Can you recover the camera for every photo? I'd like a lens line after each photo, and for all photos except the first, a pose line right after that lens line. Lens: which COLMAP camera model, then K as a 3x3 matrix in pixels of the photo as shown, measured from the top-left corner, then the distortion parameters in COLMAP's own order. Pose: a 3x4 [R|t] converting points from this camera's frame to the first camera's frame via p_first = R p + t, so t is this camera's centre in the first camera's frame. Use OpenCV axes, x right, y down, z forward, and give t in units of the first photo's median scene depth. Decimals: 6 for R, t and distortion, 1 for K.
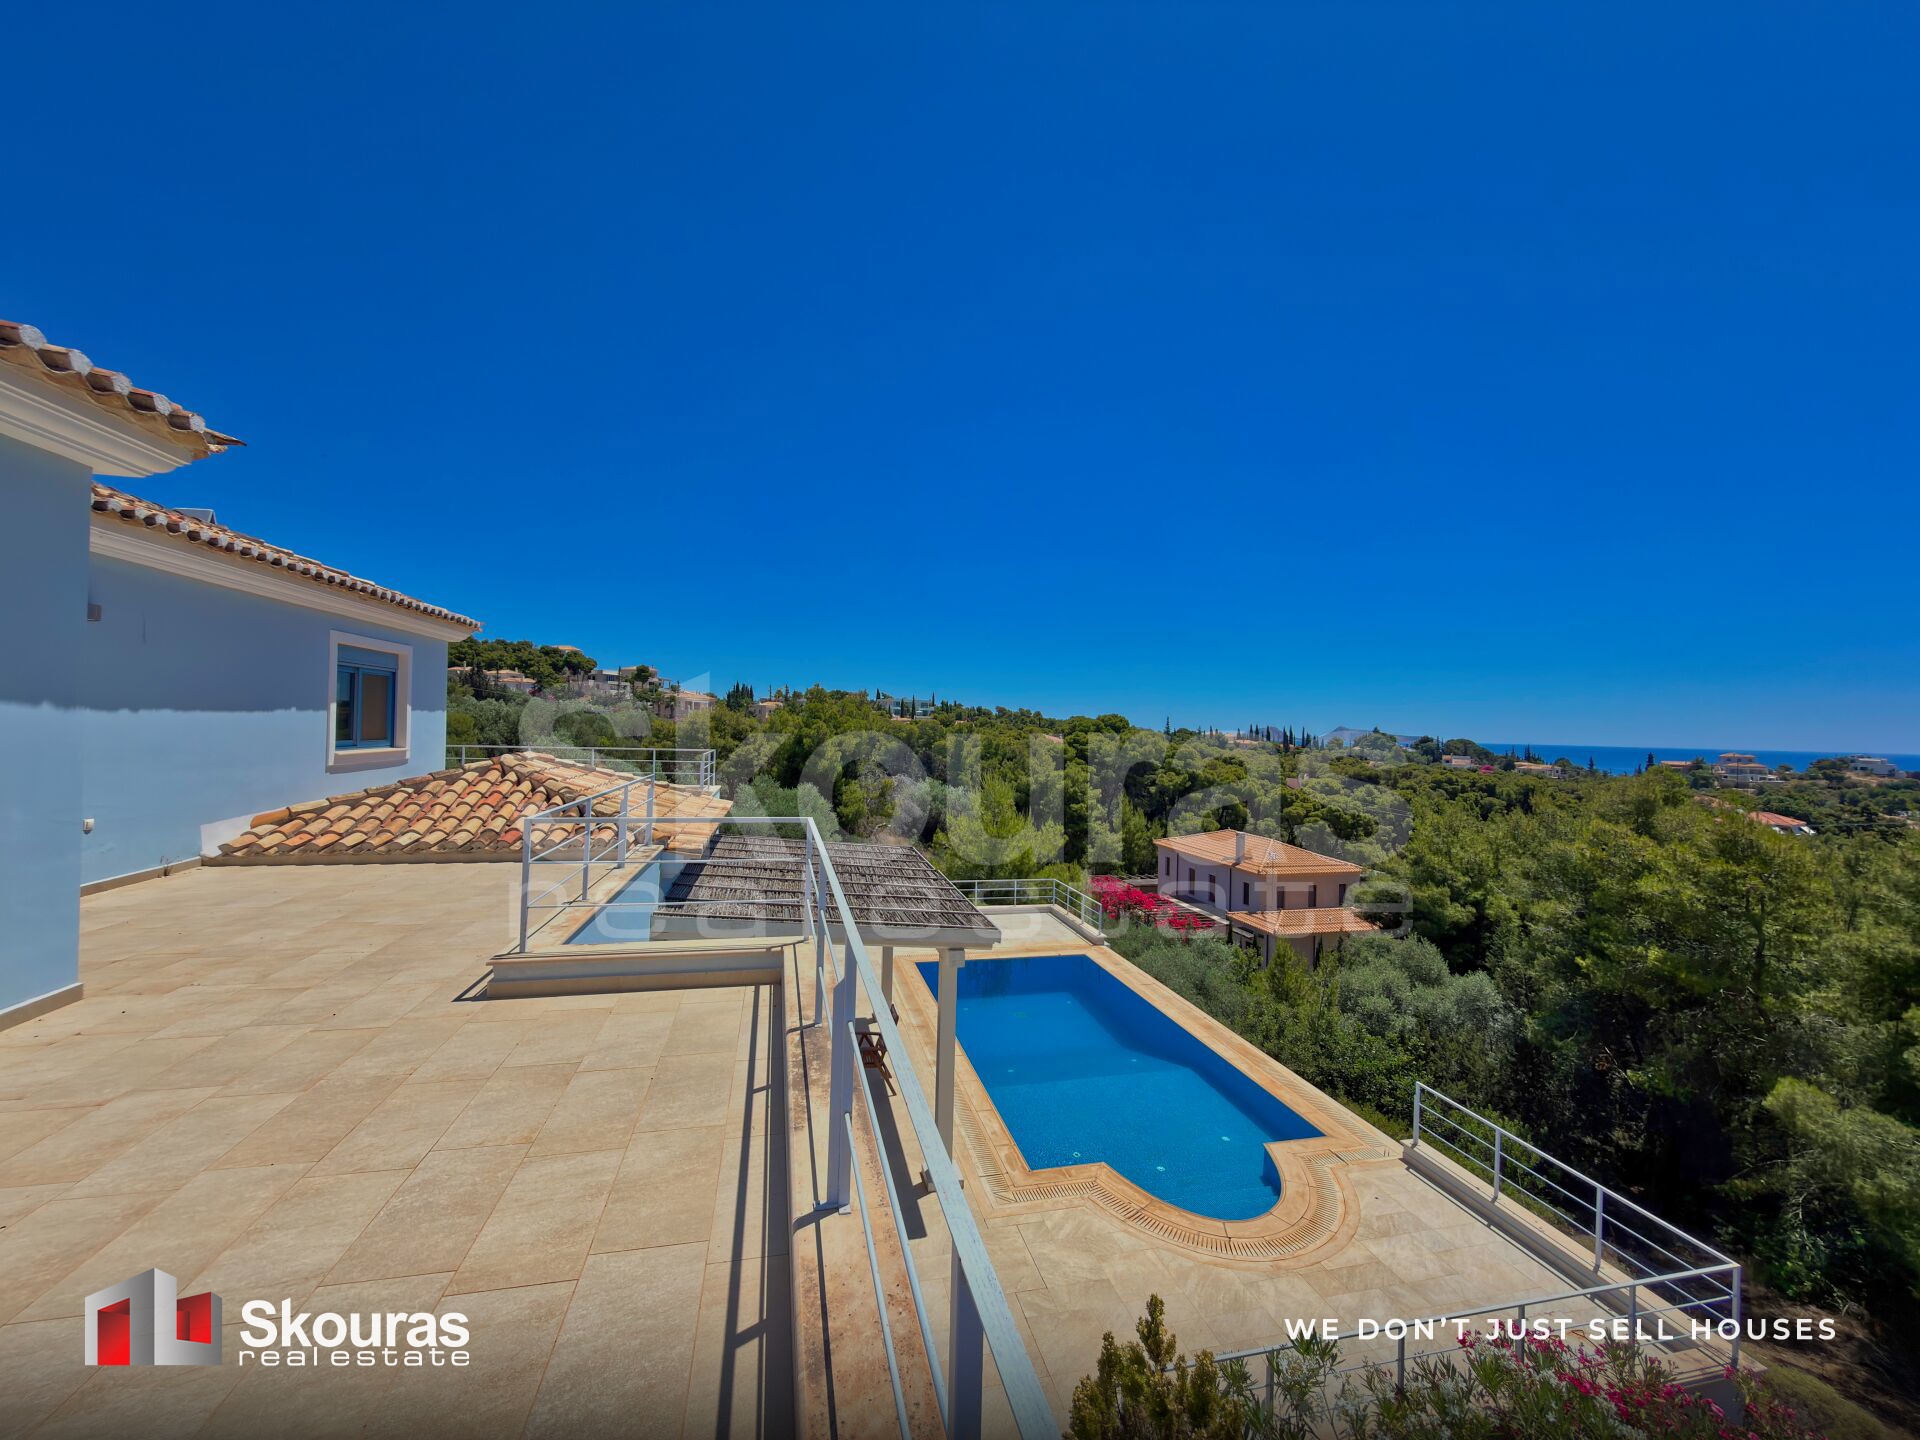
lens RADIAL K [[763.2, 0, 957.6], [0, 763.2, 718.7], [0, 0, 1]] dist [0.002423, -0.000324]
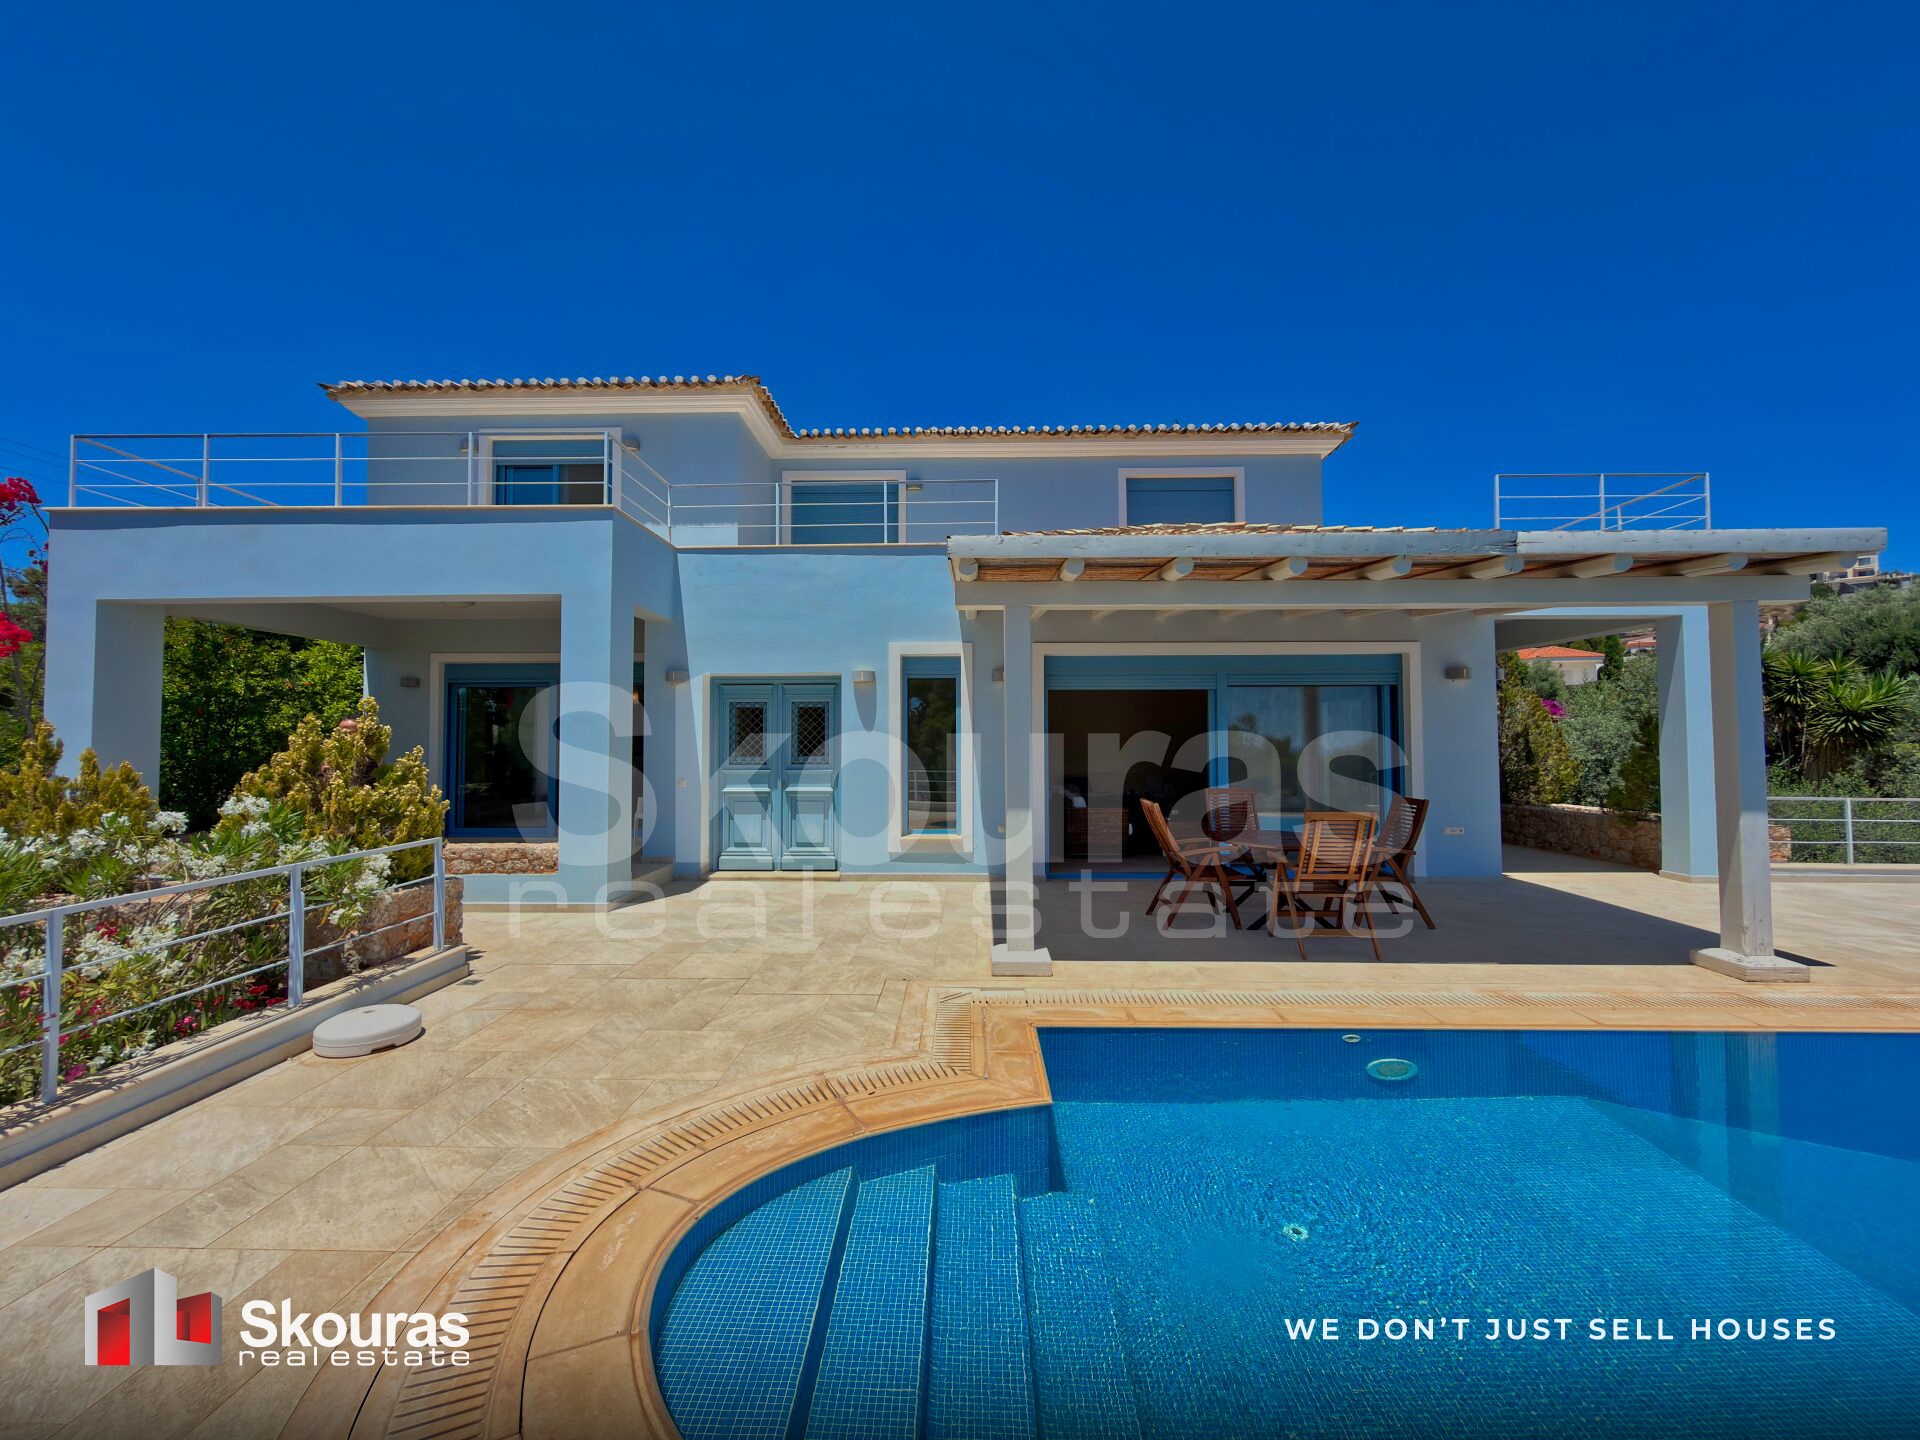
lens RADIAL K [[763.2, 0, 957.6], [0, 763.2, 718.7], [0, 0, 1]] dist [0.002423, -0.000324]
pose [[-0.247809, -0.054550, -0.967272, 0.092222], [0.010163, 0.998212, -0.058899, 0.067133], [0.968756, -0.024426, -0.246811, 0.169795]]
